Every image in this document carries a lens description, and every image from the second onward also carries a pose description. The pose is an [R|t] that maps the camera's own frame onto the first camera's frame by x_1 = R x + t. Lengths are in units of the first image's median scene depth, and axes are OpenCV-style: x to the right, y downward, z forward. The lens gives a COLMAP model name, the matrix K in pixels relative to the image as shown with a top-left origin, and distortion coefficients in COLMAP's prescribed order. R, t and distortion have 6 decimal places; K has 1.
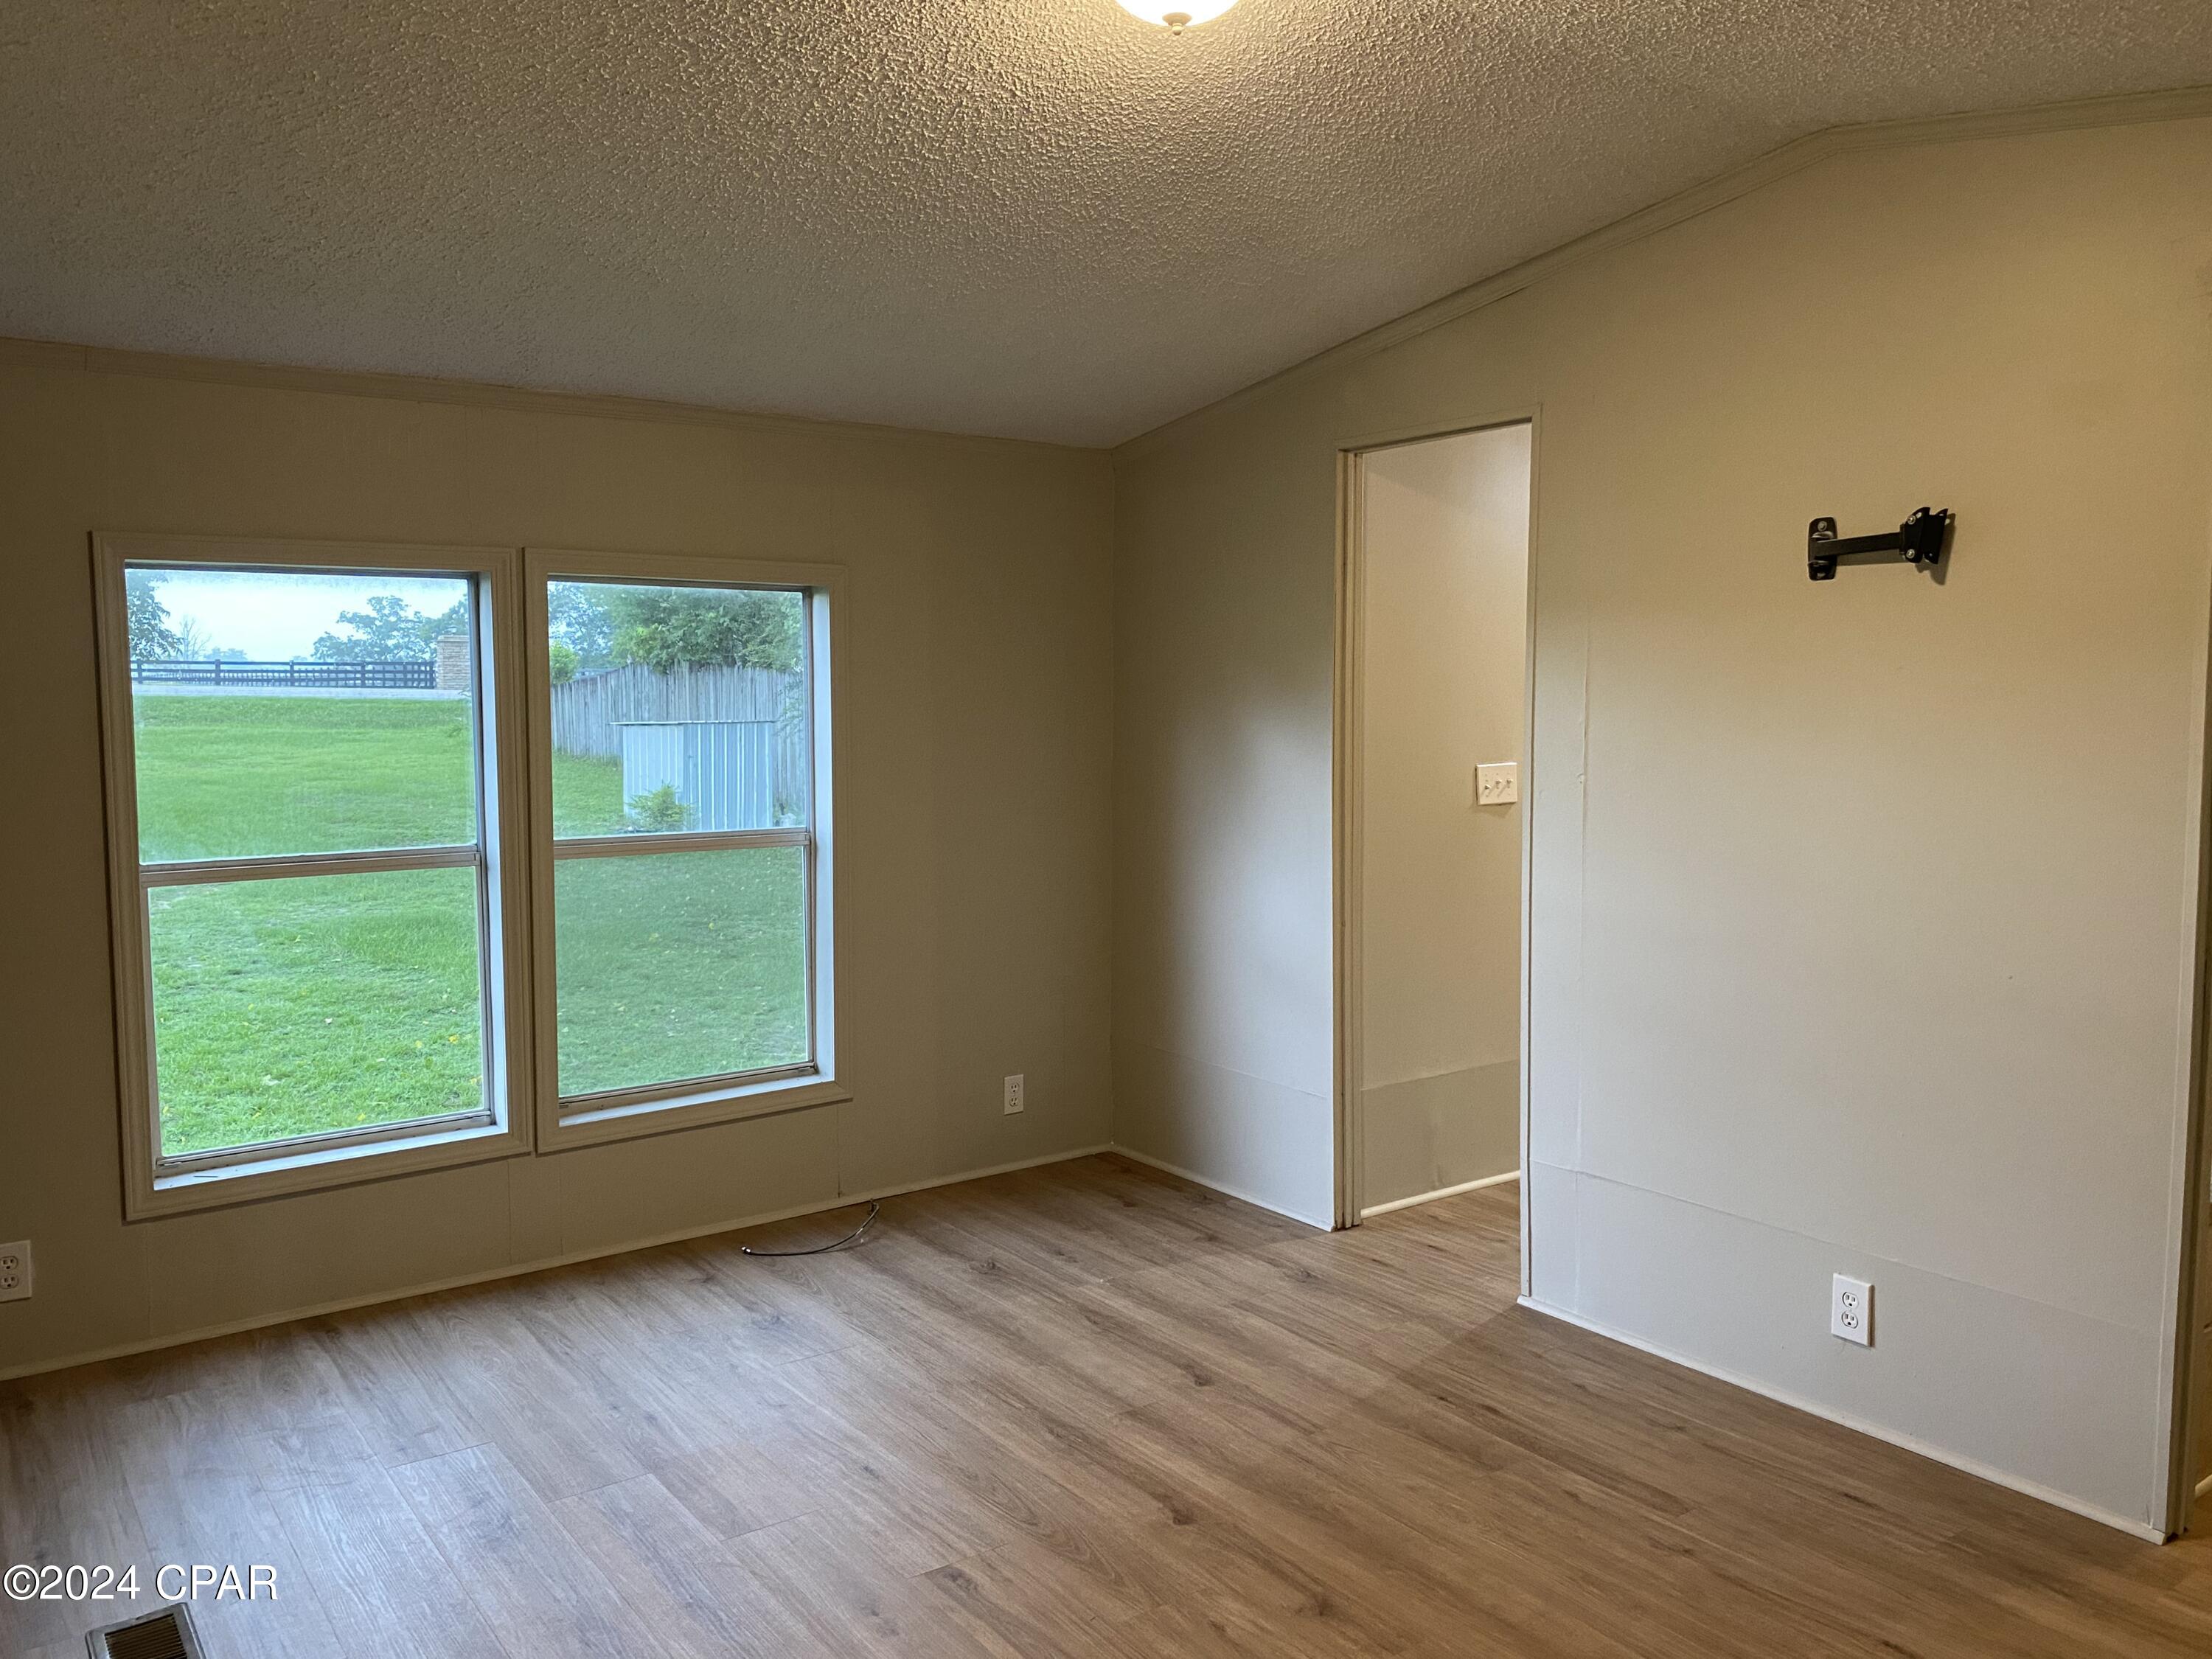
lens RADIAL K [[1670.3, 0, 1106.0], [0, 1670.3, 829.5], [0, 0, 1]] dist [-0.000582, 0.001326]
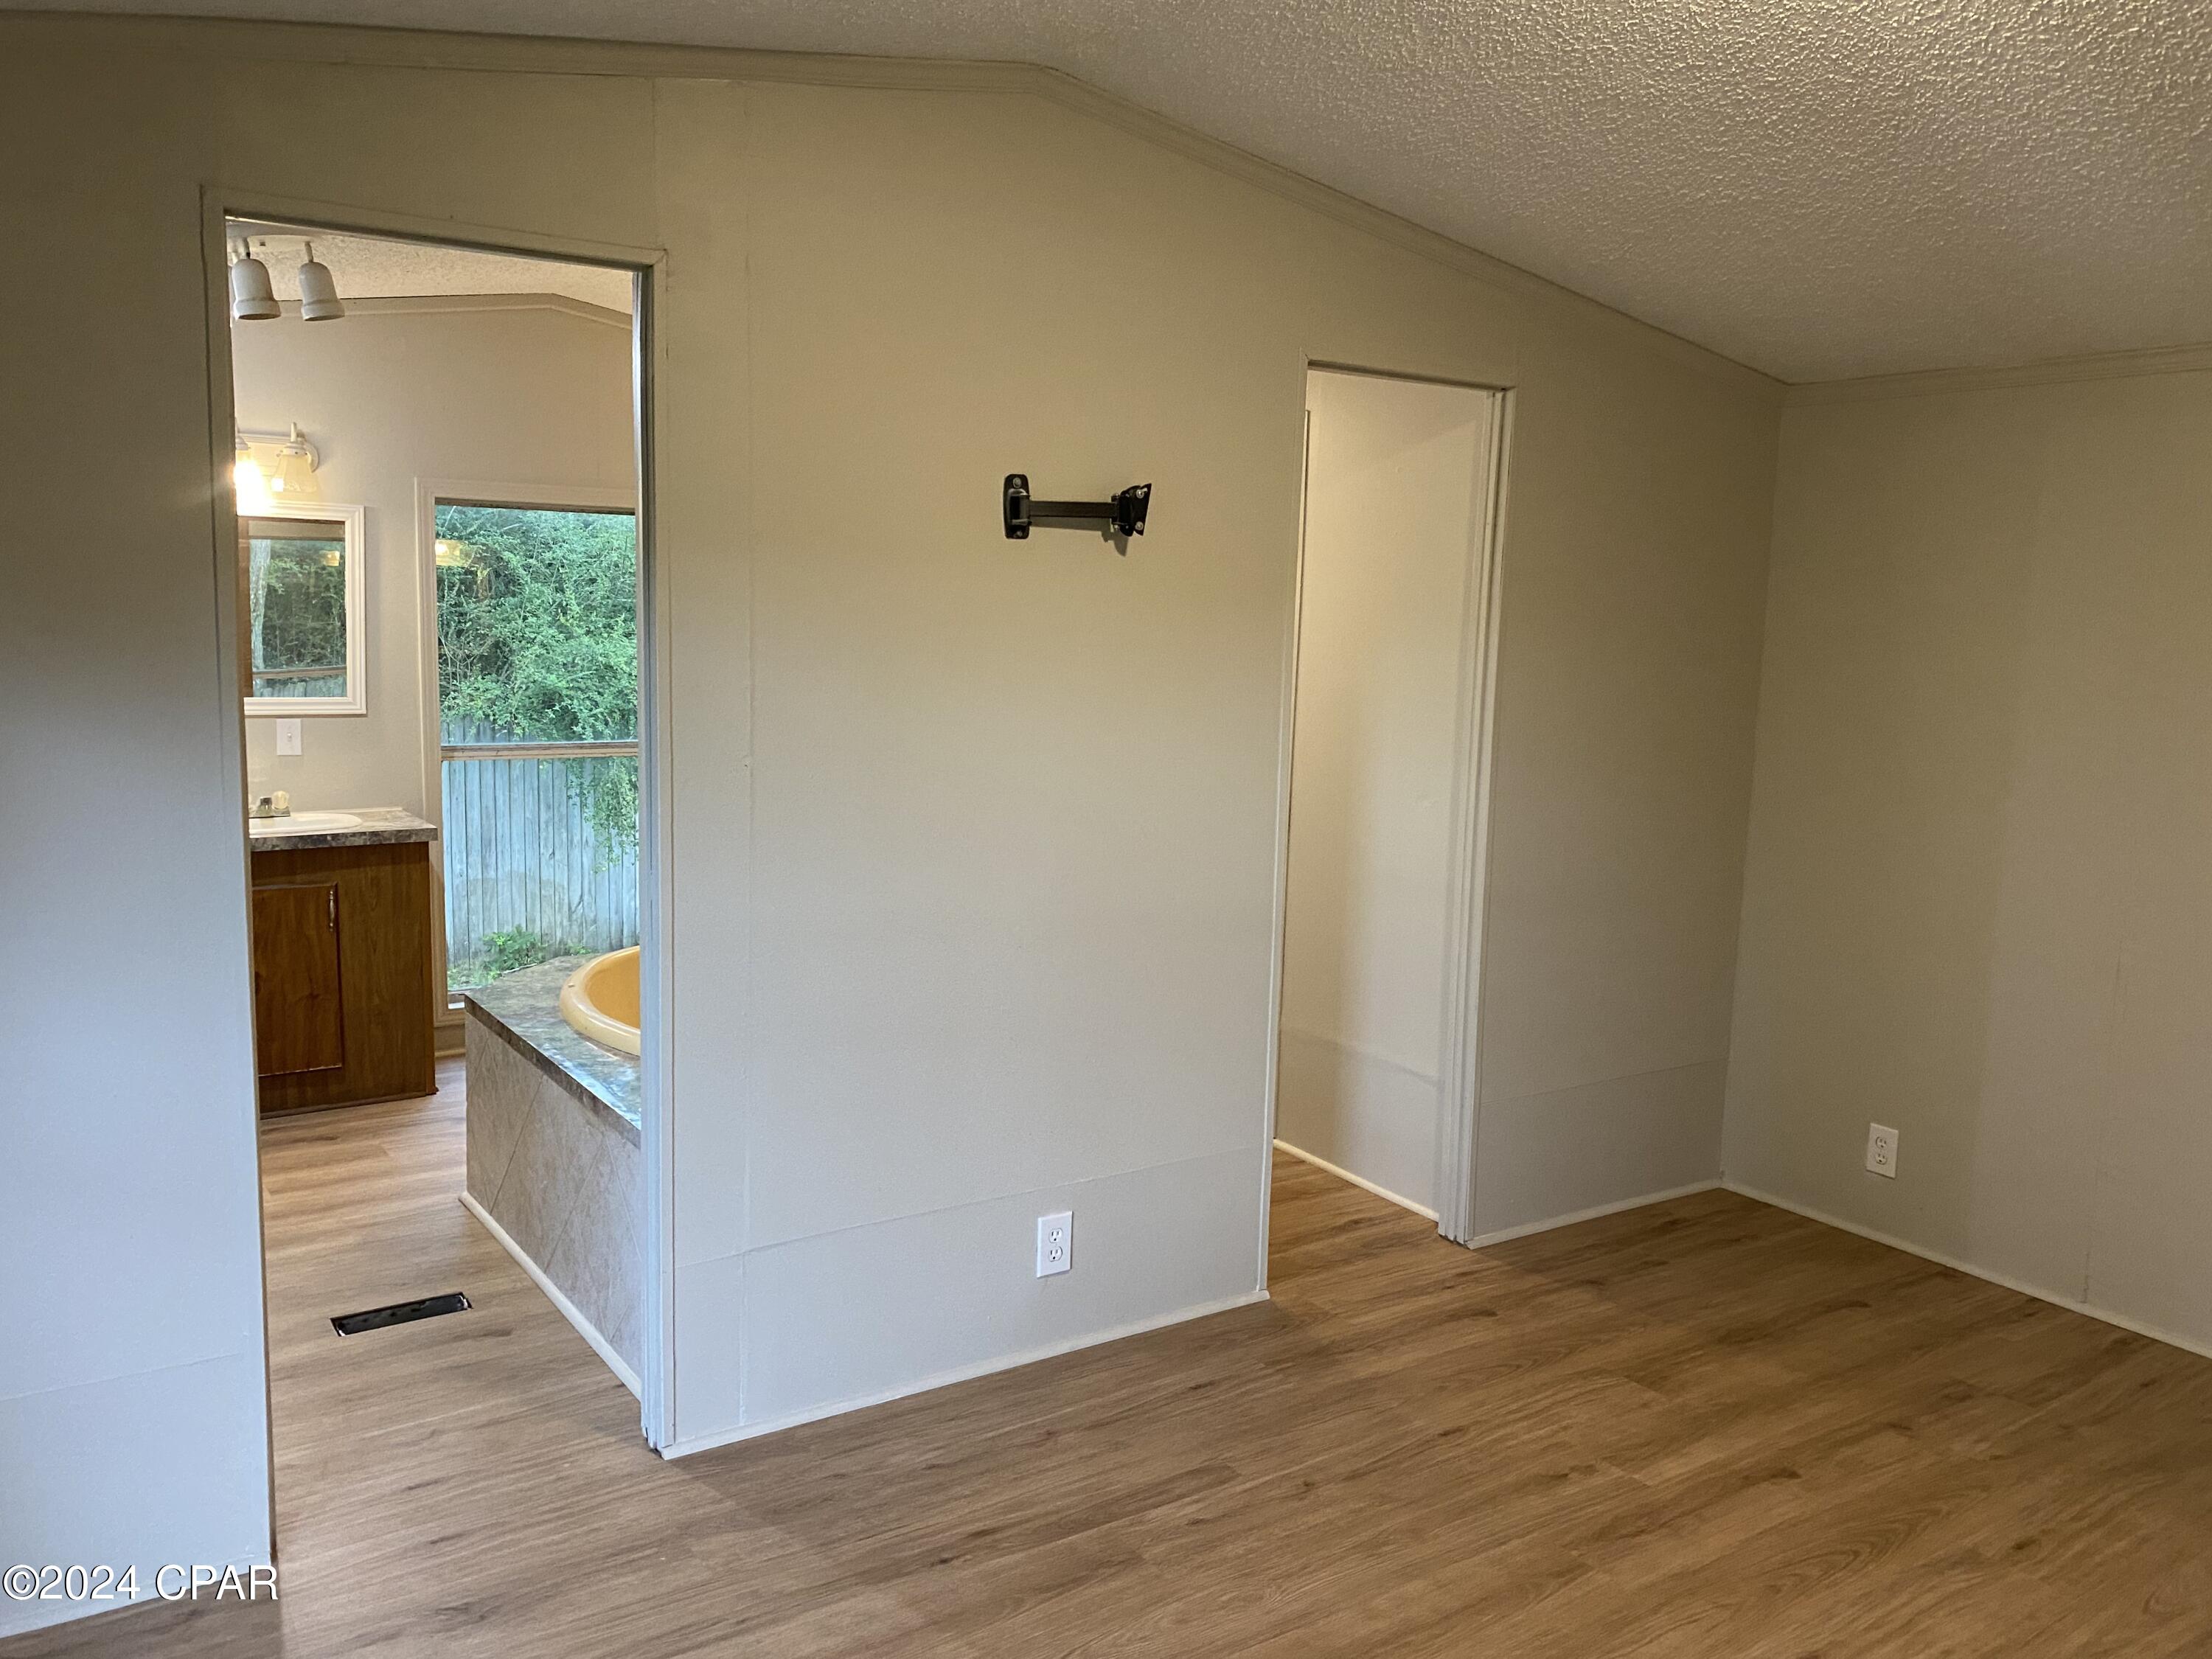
lens RADIAL K [[1692.7, 0, 1106.0], [0, 1692.7, 829.5], [0, 0, 1]] dist [0.004188, 0.000310]
pose [[0.036393, -0.124242, 0.991584, -0.576172], [0.061341, 0.990648, 0.121873, -0.097191], [-0.997453, 0.056389, 0.043674, 0.927032]]
